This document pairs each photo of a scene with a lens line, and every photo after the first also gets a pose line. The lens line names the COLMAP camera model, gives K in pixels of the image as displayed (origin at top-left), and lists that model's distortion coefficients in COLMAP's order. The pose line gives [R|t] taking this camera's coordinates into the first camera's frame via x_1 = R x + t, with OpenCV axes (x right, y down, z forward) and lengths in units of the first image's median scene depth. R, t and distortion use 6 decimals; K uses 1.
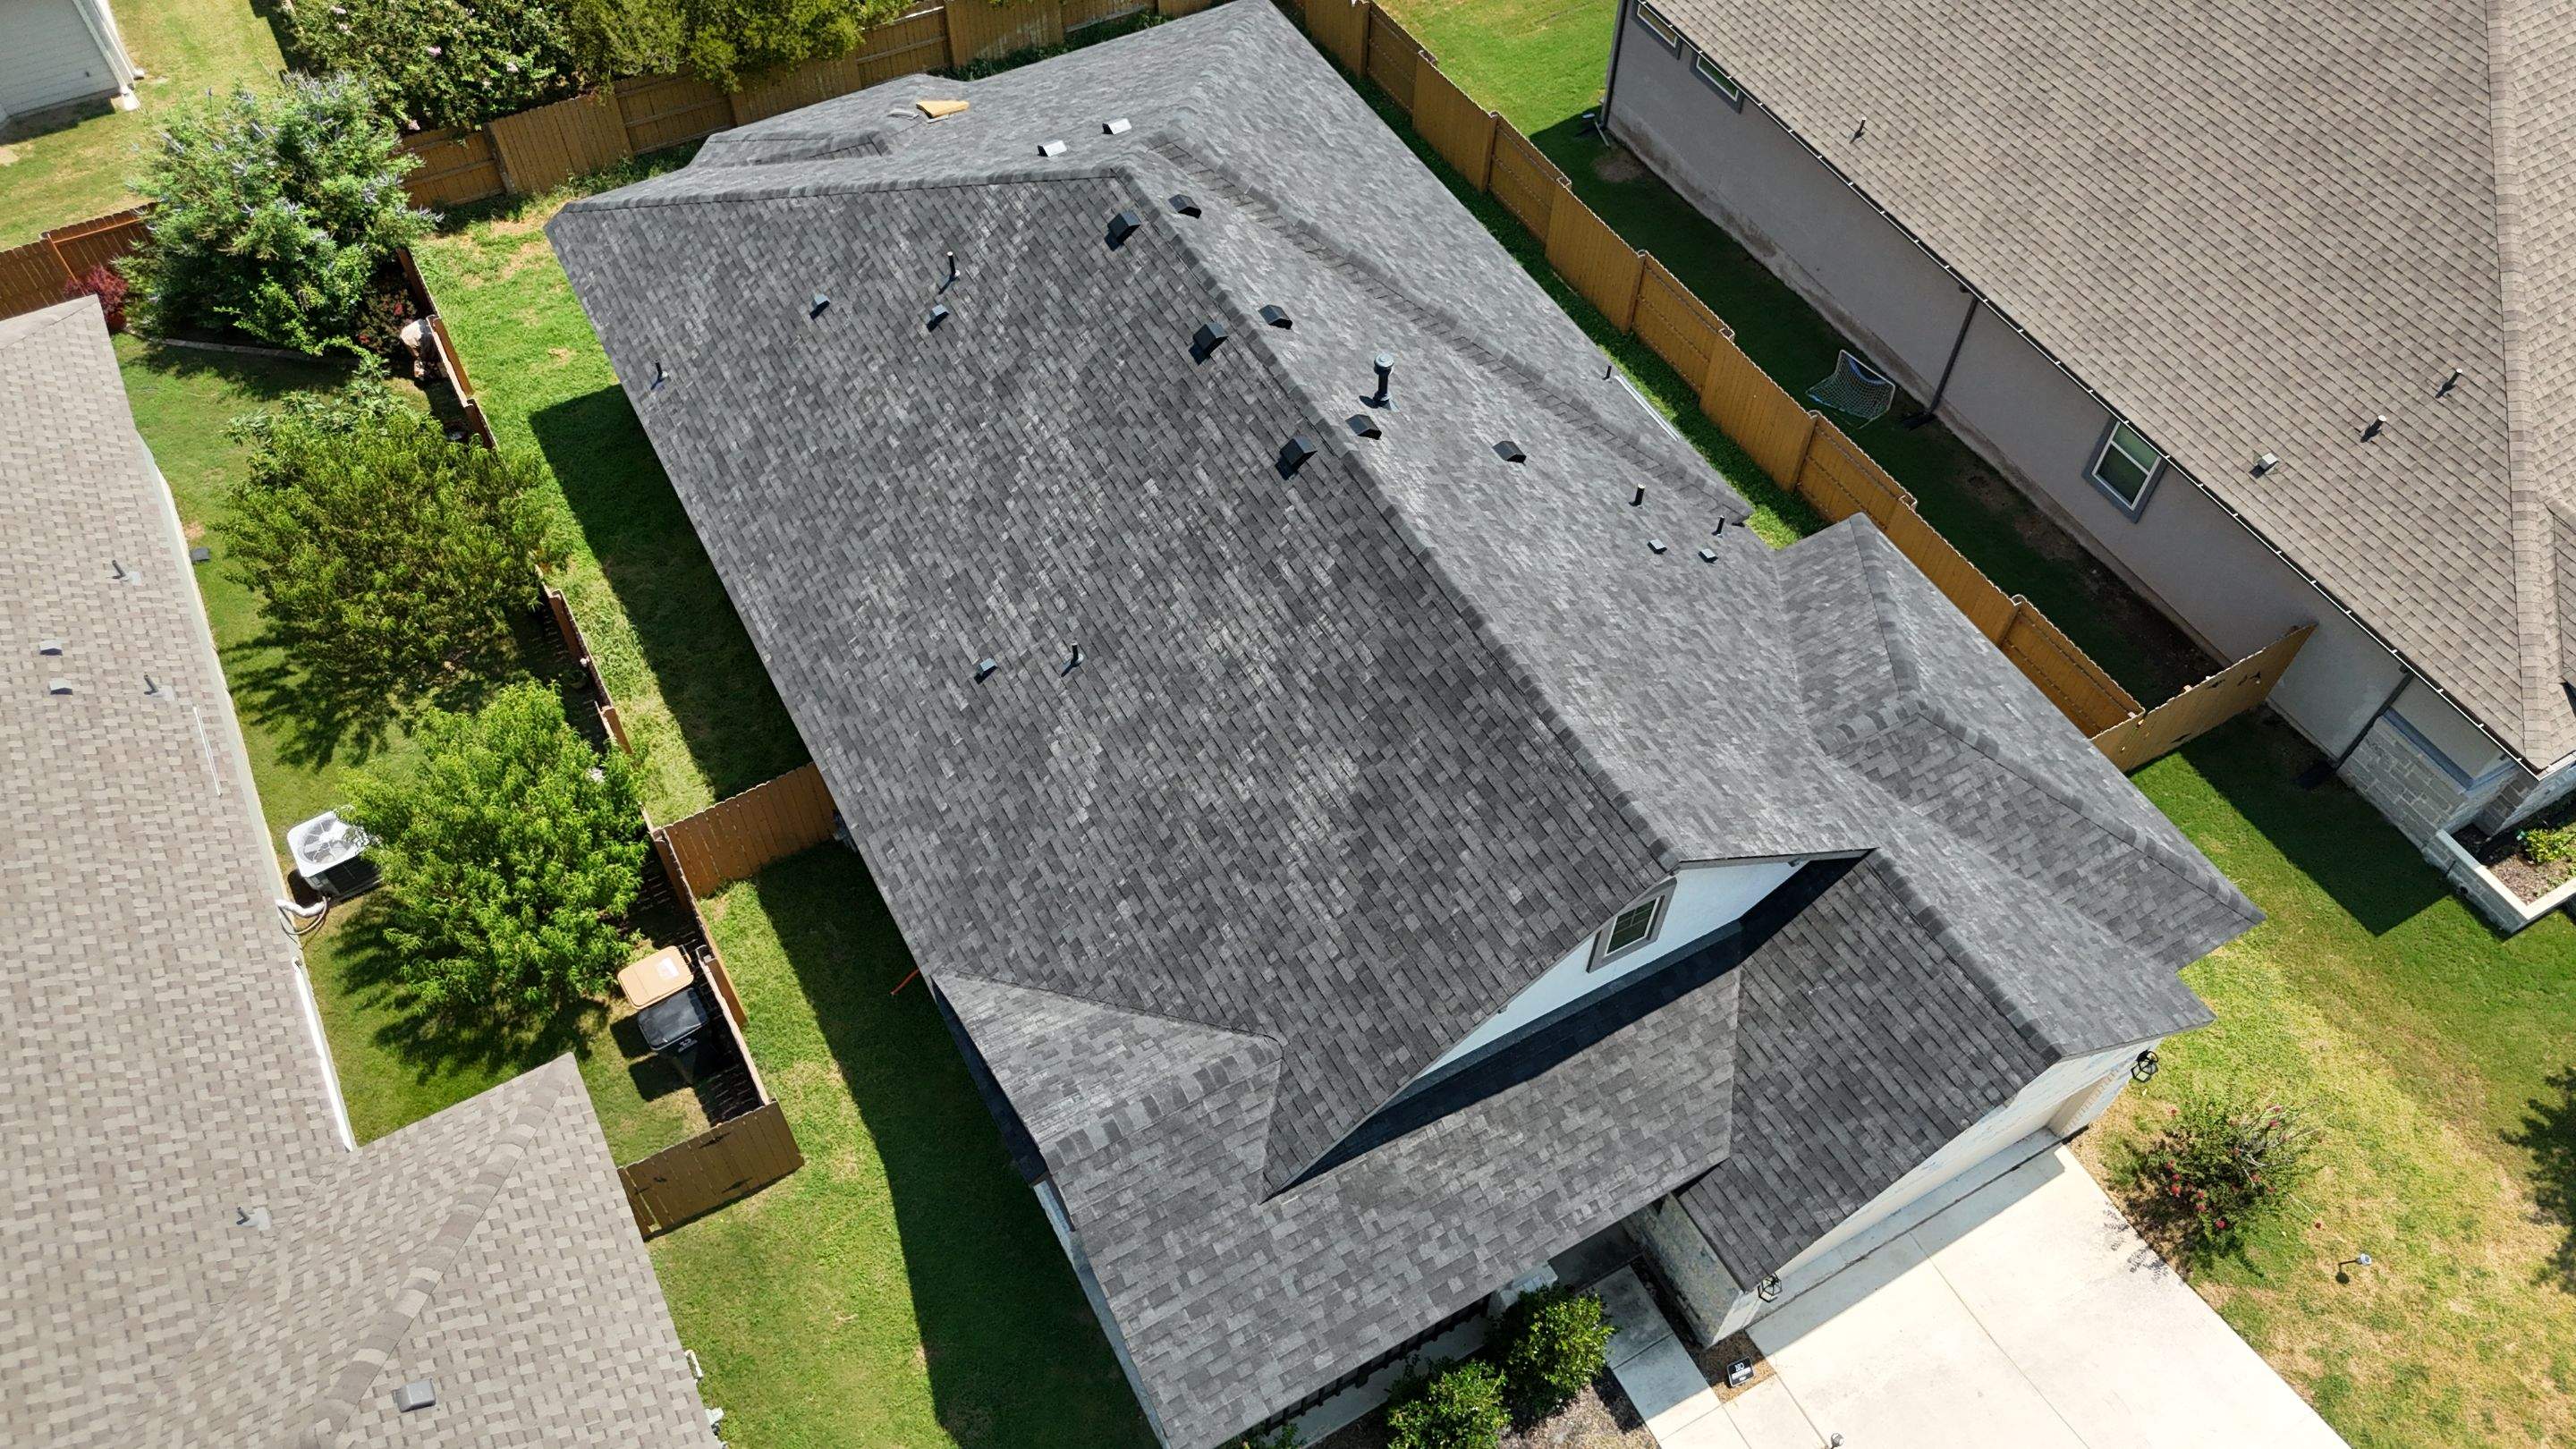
lens RADIAL K [[1900.3, 0, 1289.8], [0, 1900.3, 729.2], [0, 0, 1]] dist [0.069240, -0.061928]
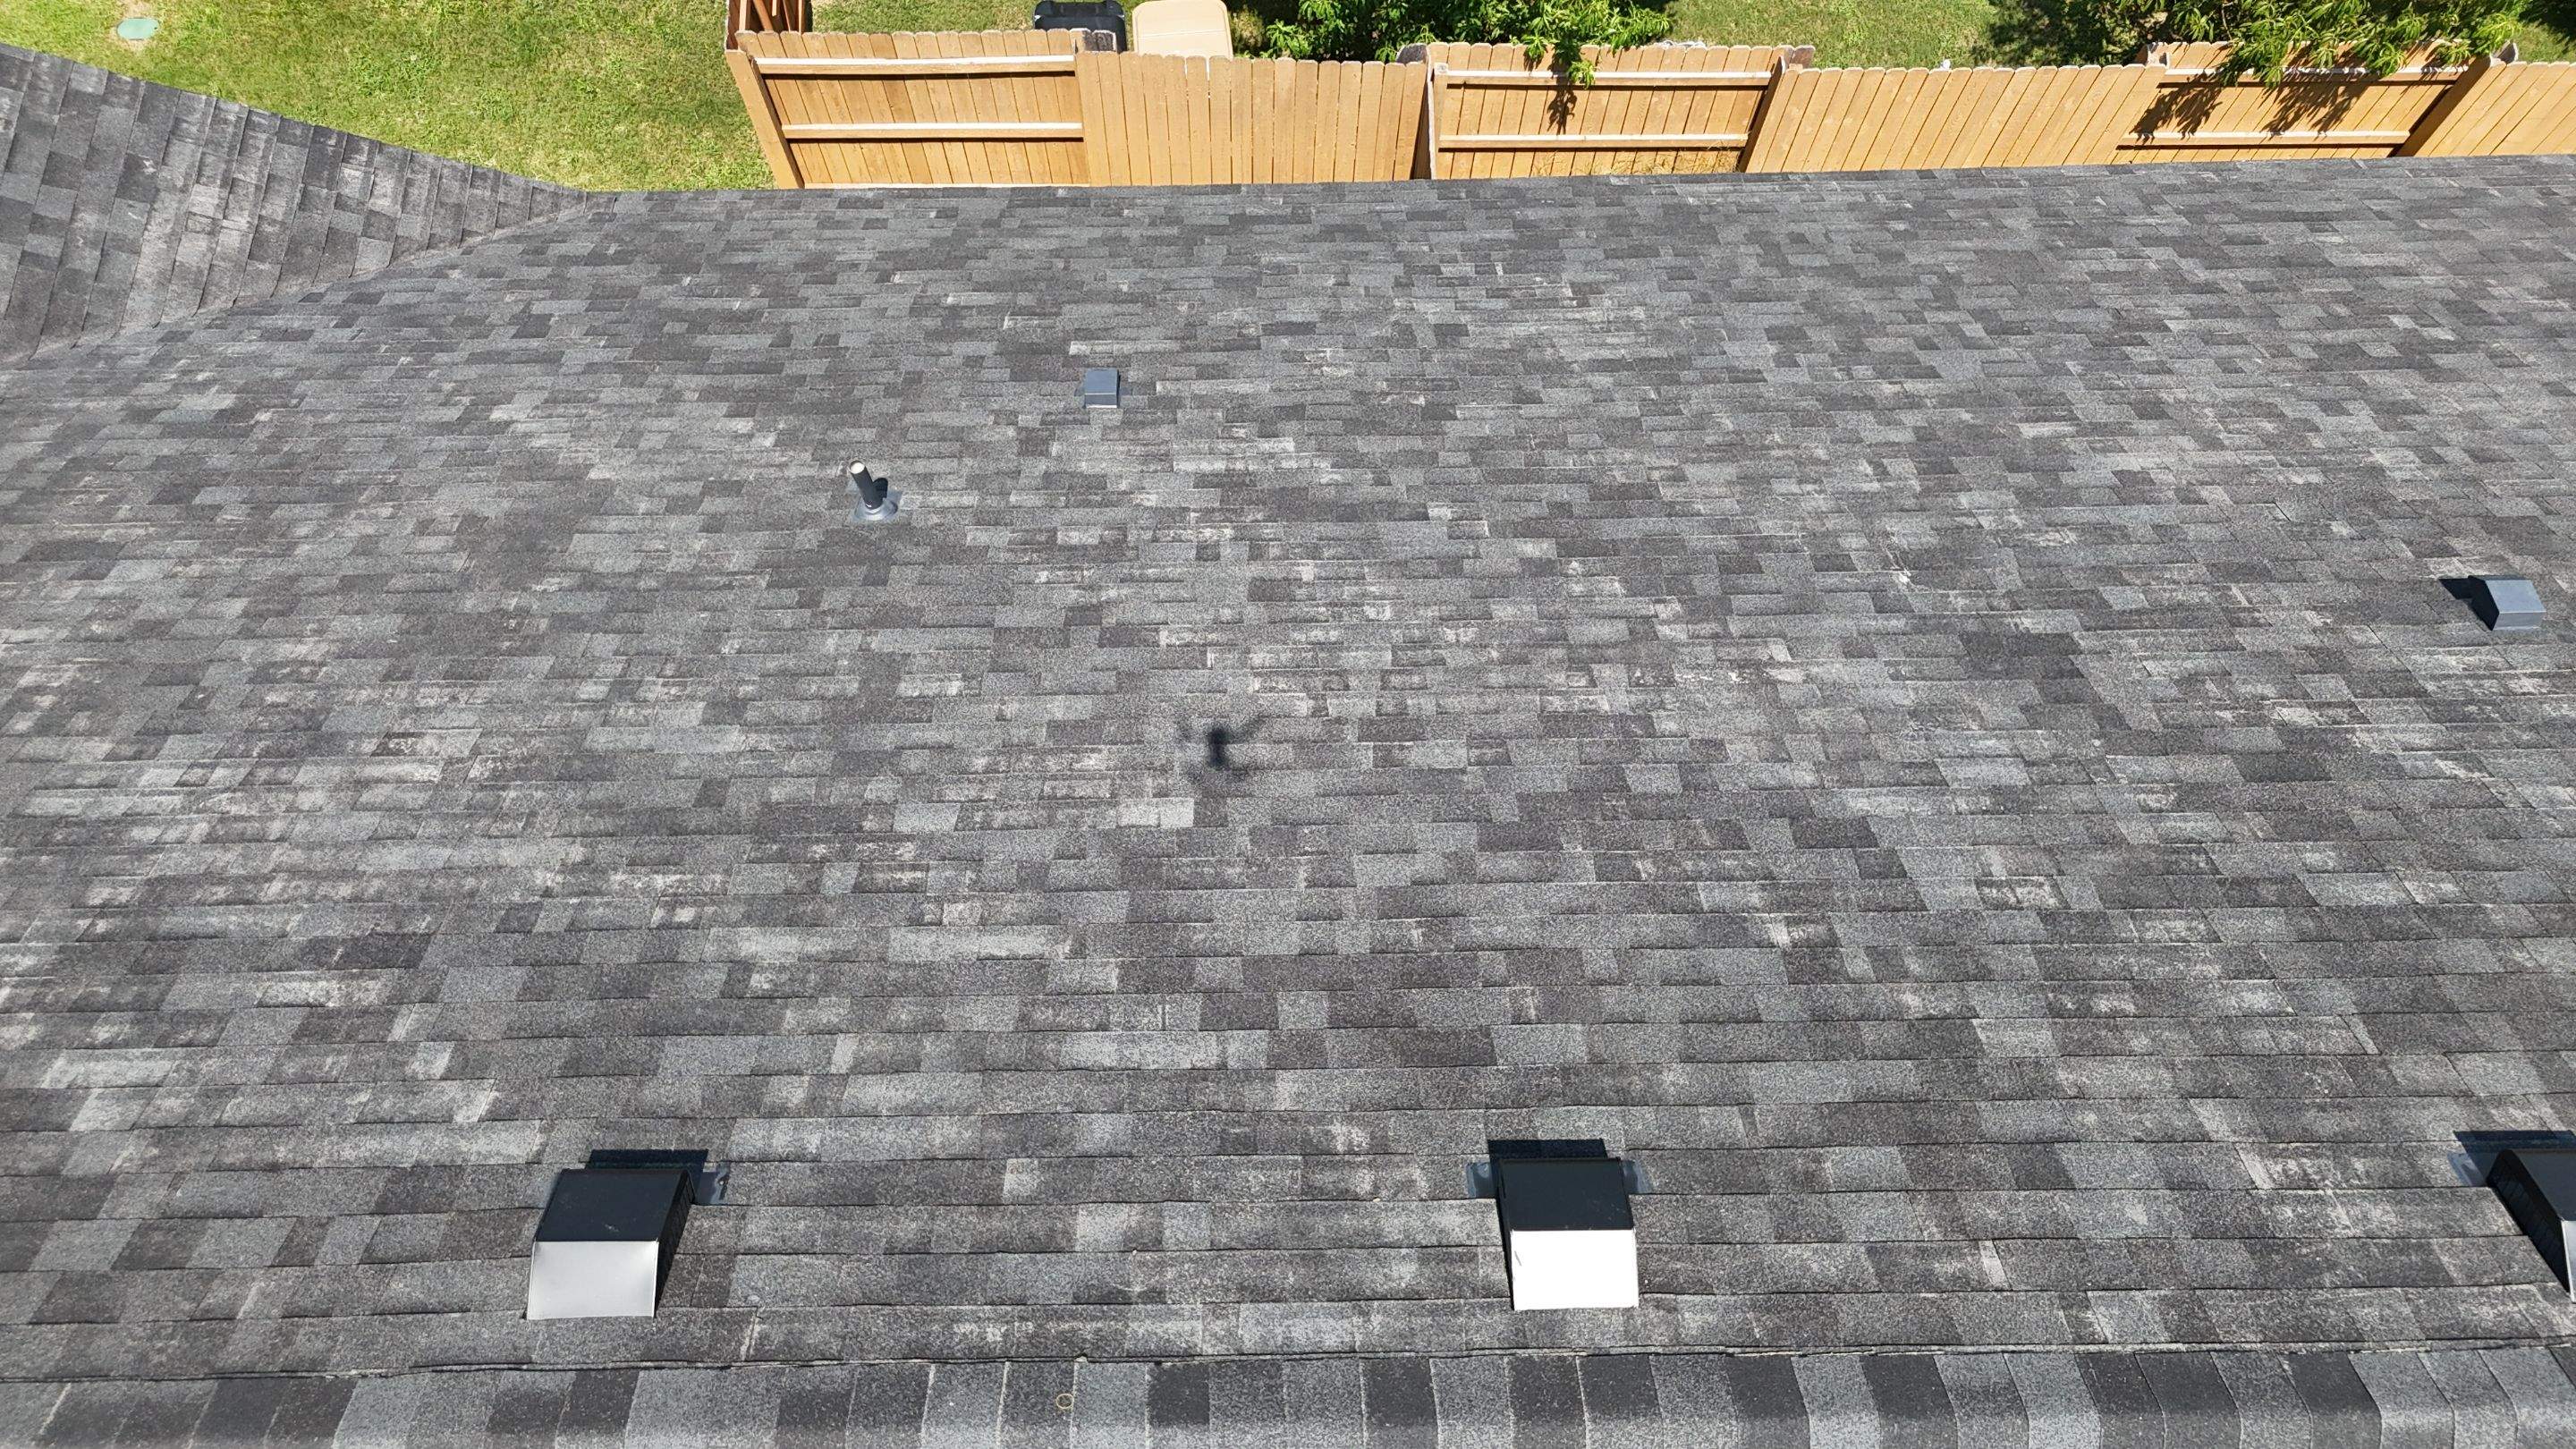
lens RADIAL K [[1900.8, 0, 1291.7], [0, 1900.8, 718.8], [0, 0, 1]] dist [0.073974, -0.071190]
pose [[-0.473200, 0.811819, -0.342099, -0.004185], [-0.708916, -0.120371, 0.694945, -0.287077], [0.522991, 0.571368, 0.632471, 0.764285]]
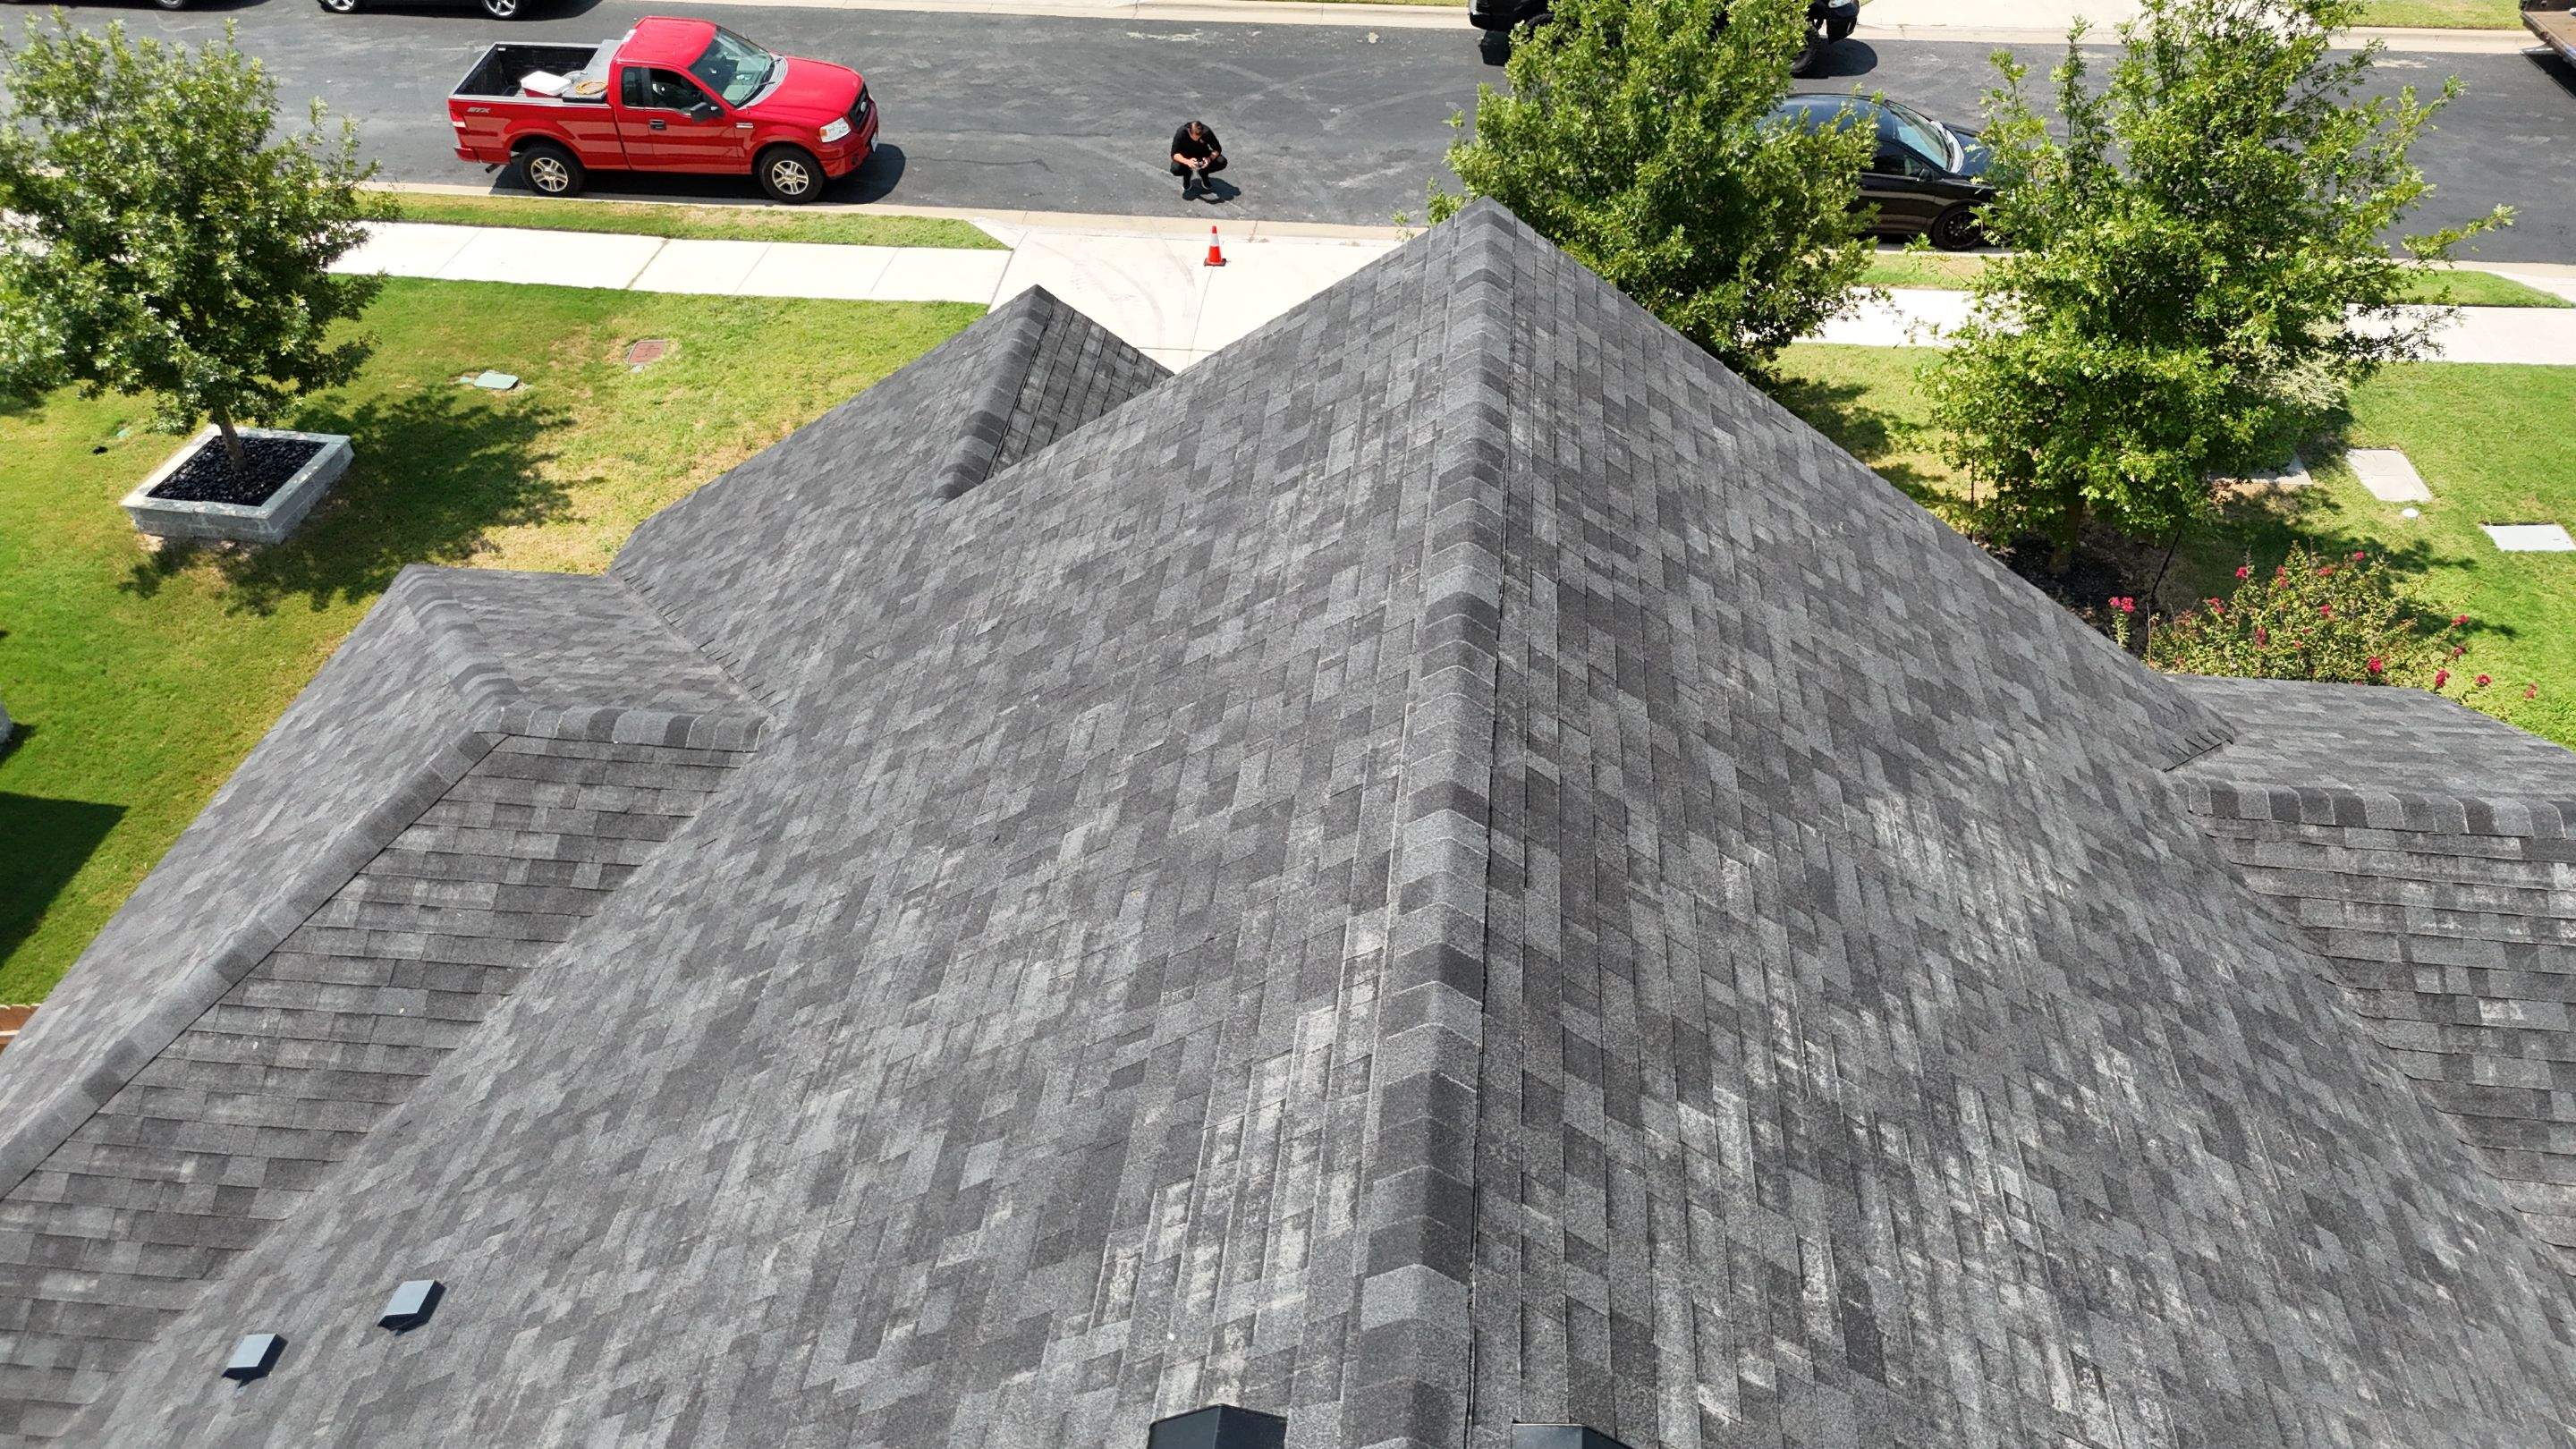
lens RADIAL K [[1903.9, 0, 1295.5], [0, 1903.9, 700.2], [0, 0, 1]] dist [0.059452, -0.057687]
pose [[-0.817251, -0.370212, 0.441637, -0.025626], [0.455613, 0.054175, 0.888528, -0.302588], [-0.352870, 0.927366, 0.124399, 0.787657]]
